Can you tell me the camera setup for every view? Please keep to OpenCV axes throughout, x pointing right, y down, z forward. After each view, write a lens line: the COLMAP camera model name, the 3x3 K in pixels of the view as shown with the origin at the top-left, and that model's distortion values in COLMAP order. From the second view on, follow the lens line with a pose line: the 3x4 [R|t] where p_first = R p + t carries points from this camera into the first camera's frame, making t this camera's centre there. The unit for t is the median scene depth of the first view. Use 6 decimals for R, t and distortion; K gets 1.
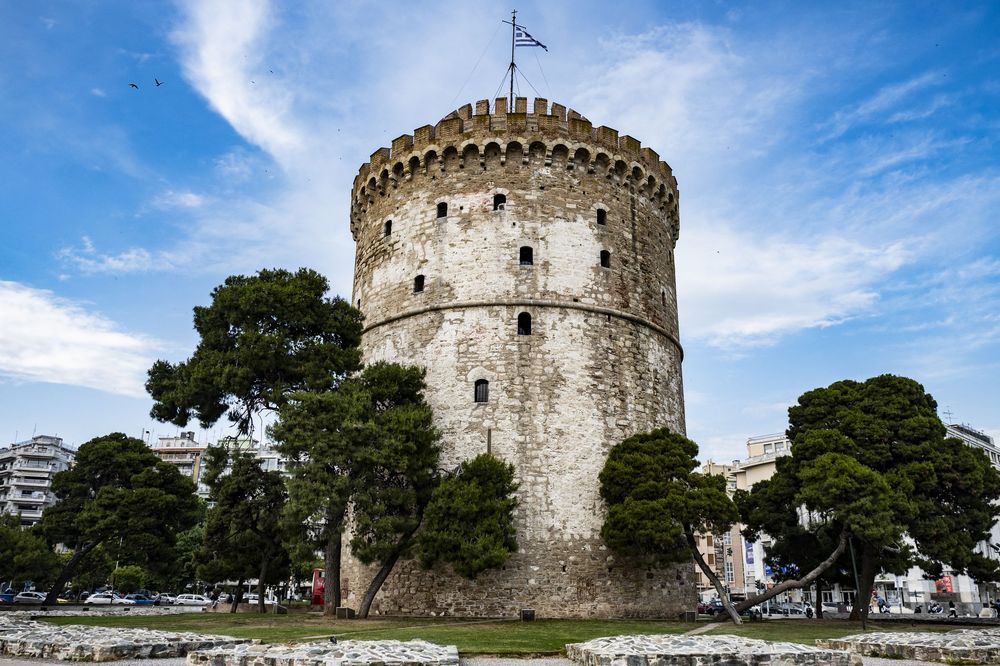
lens RADIAL K [[783.1, 0, 500.0], [0, 783.1, 333.0], [0, 0, 1]] dist [-0.013165, 0.001228]
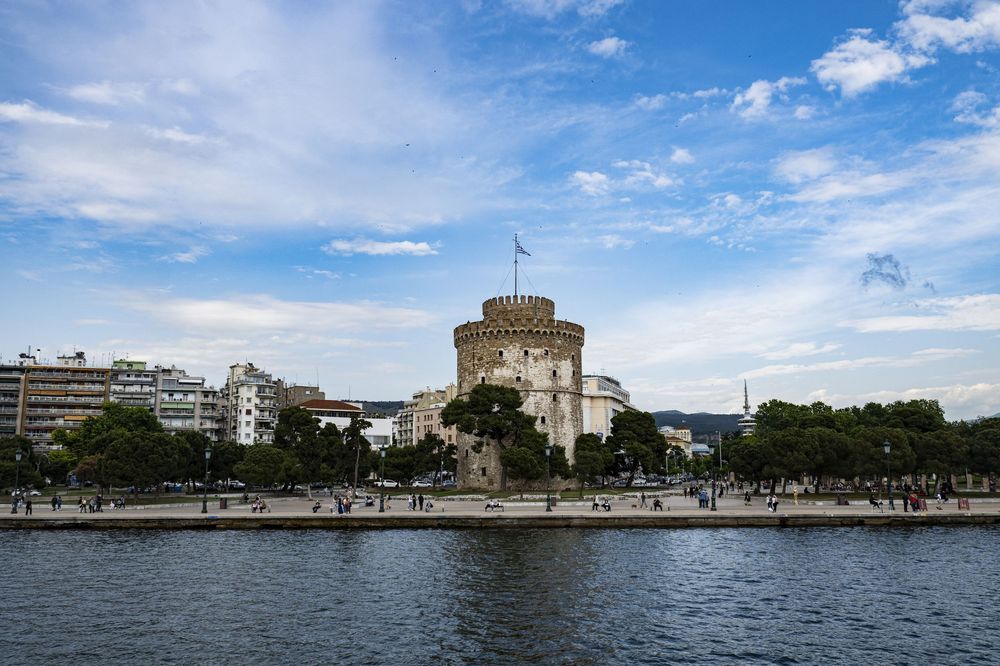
lens RADIAL K [[783.1, 0, 500.0], [0, 783.1, 333.0], [0, 0, 1]] dist [-0.013165, 0.001228]
pose [[0.888659, 0.060374, 0.454576, -1.535452], [-0.131881, 0.983064, 0.127253, -0.609737], [-0.439195, -0.173035, 0.881571, -1.530216]]
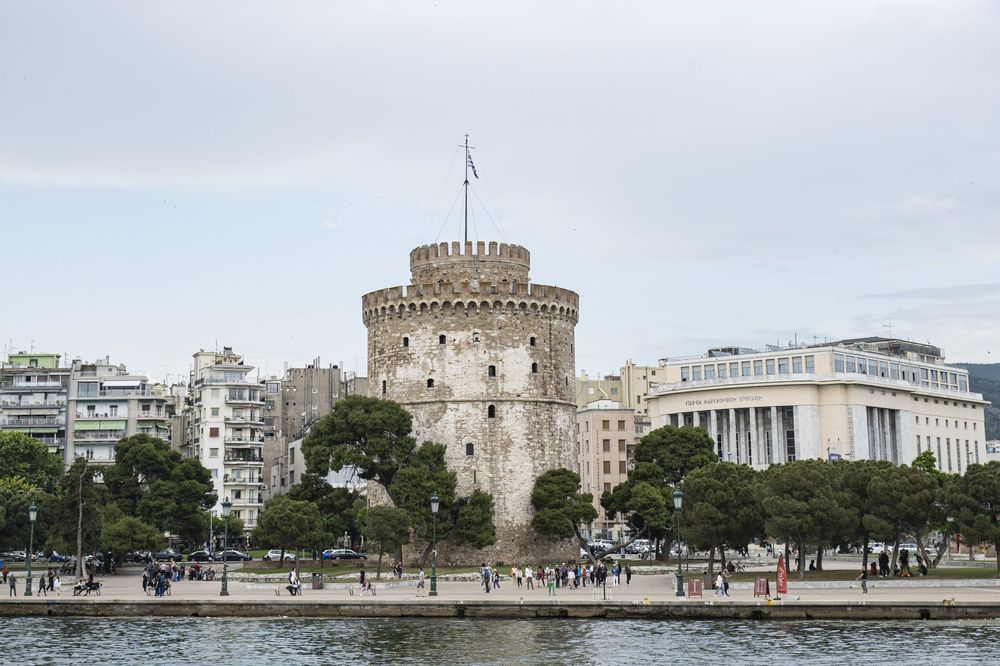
lens RADIAL K [[1670.2, 0, 497.1], [0, 1670.2, 183.0], [0, 0, 1]] dist [-0.007547, 0.072815]
pose [[0.987836, 0.004147, 0.155442, -0.561802], [-0.023929, 0.991791, 0.125609, -1.024993], [-0.153645, -0.127801, 0.979827, -2.751132]]
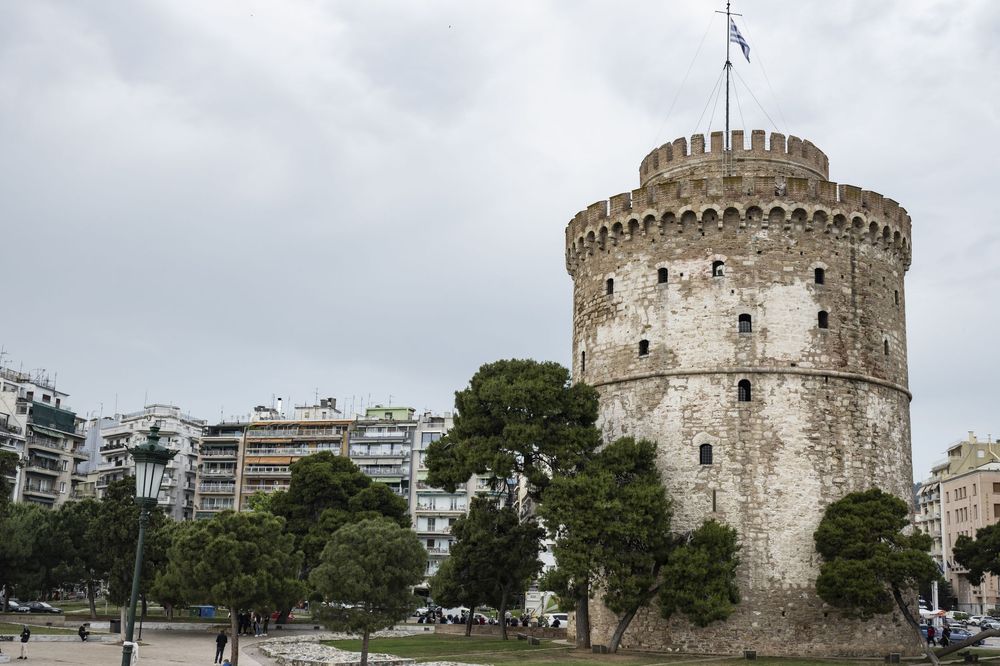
lens RADIAL K [[1190.9, 0, 501.5], [0, 1190.9, 339.2], [0, 0, 1]] dist [-0.021428, 0.073256]
pose [[0.982666, -0.023944, -0.183830, 0.005319], [0.045916, 0.992163, 0.116212, -0.283045], [0.179607, -0.122638, 0.976064, -0.642830]]
